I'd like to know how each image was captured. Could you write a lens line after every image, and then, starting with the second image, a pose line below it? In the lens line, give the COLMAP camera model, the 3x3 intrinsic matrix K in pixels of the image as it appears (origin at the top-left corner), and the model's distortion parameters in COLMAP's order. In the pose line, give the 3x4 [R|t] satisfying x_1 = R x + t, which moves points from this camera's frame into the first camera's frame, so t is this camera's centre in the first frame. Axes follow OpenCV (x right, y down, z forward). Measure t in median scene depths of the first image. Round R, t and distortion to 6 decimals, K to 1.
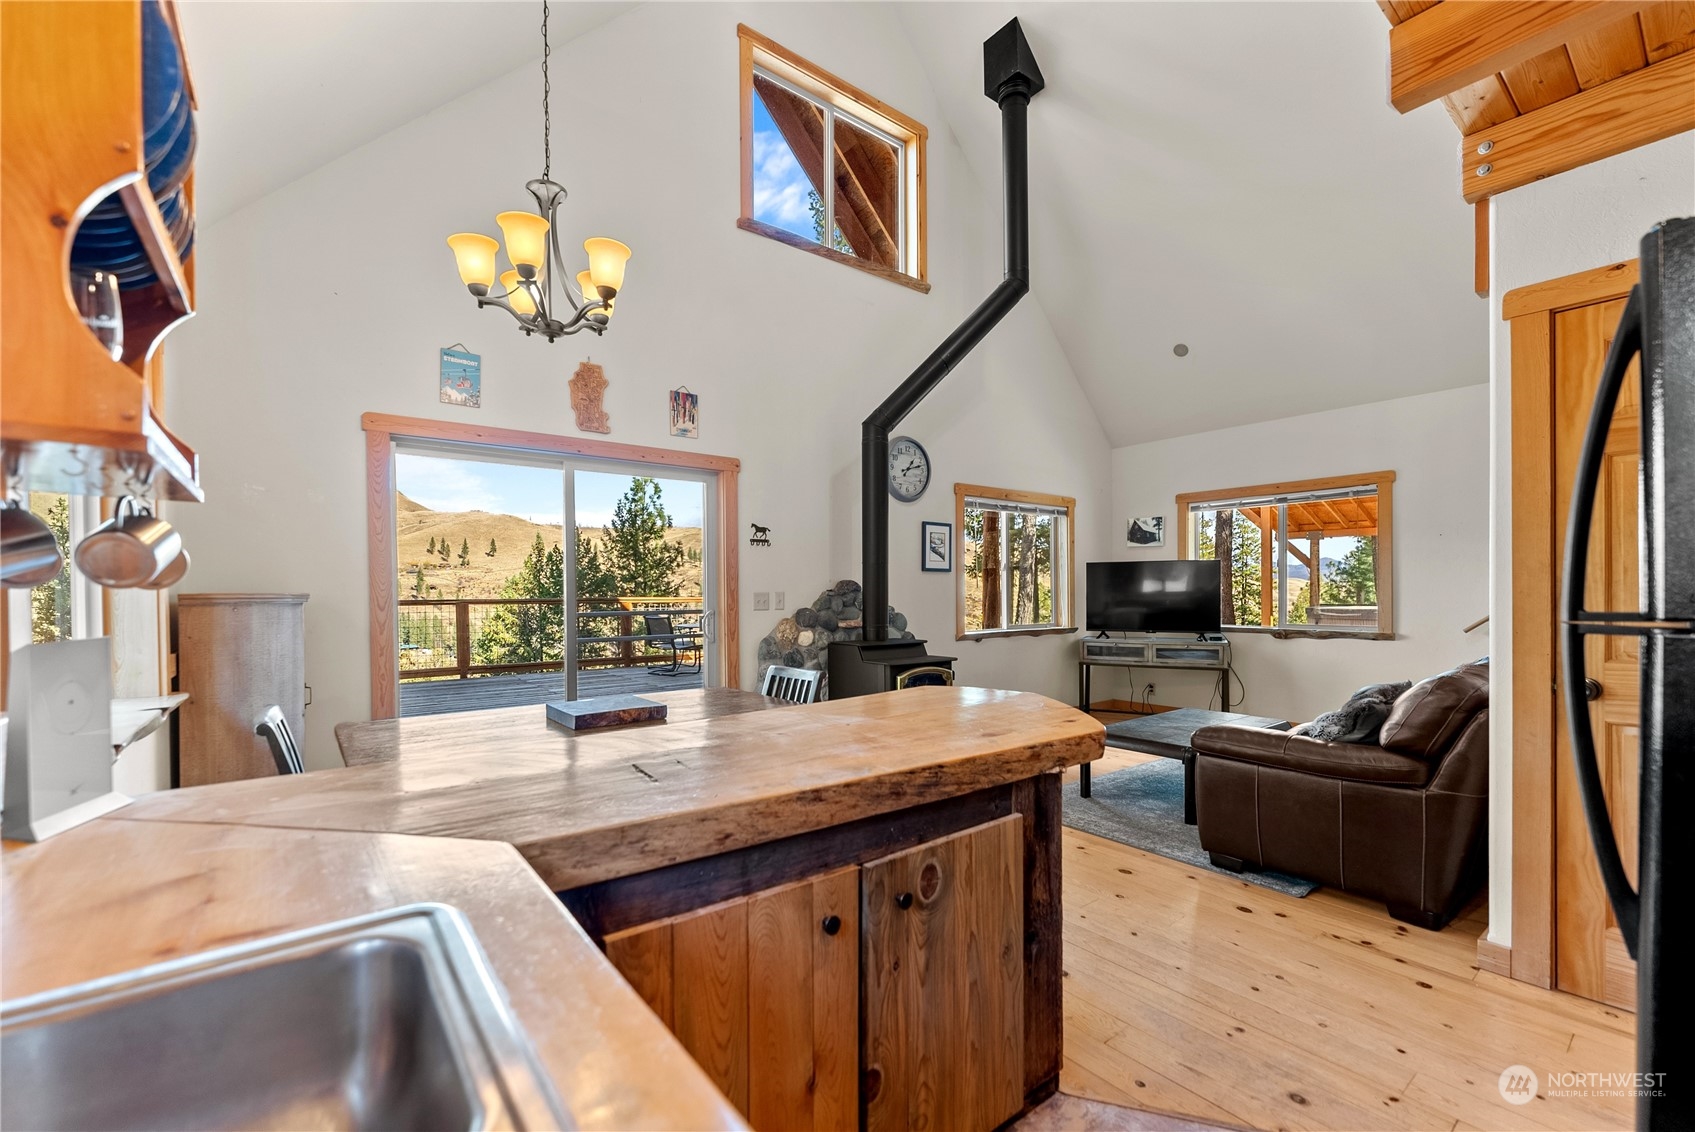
lens RADIAL K [[687.2, 0, 846.6], [0, 687.2, 611.6], [0, 0, 1]] dist [-0.001889, 0.001151]
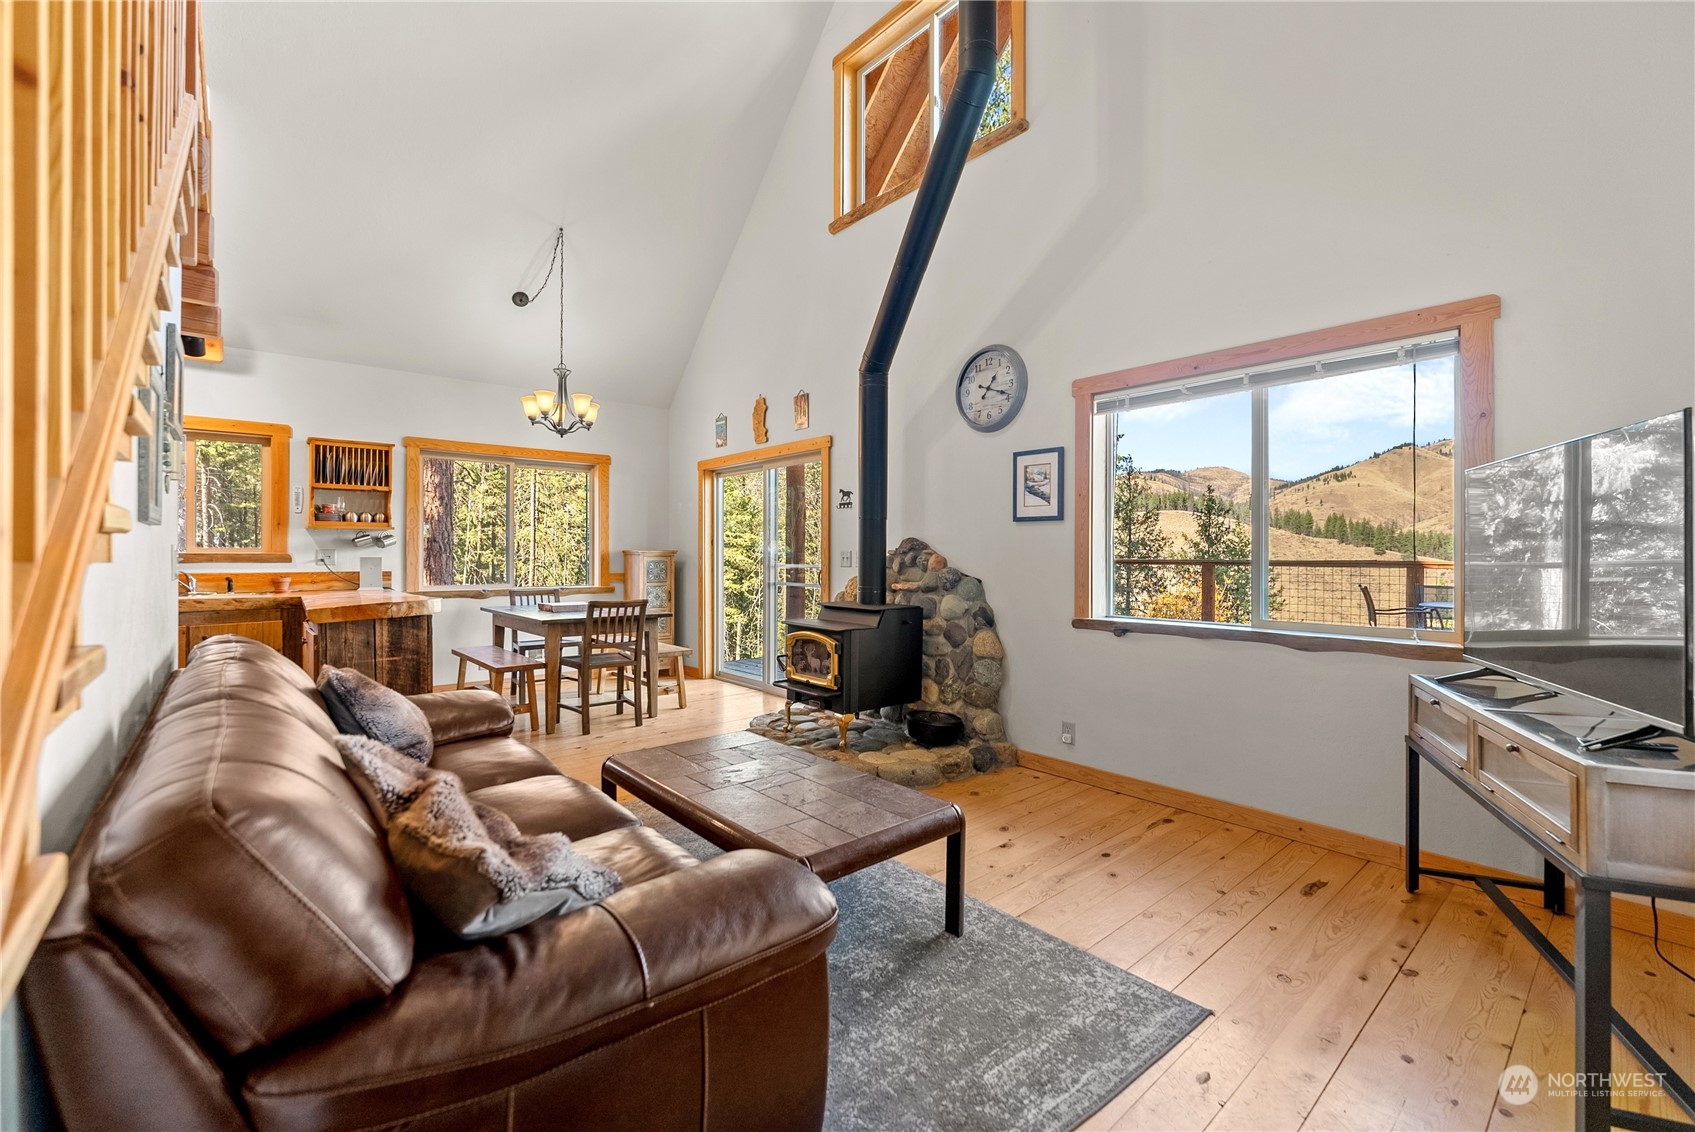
lens RADIAL K [[706.8, 0, 860.3], [0, 706.8, 553.3], [0, 0, 1]] dist [-0.004423, 0.000192]
pose [[0.041600, 0.004824, -0.999123, 0.711053], [-0.034354, 0.999404, 0.003395, -0.020684], [0.998544, 0.034182, 0.041741, 0.697770]]
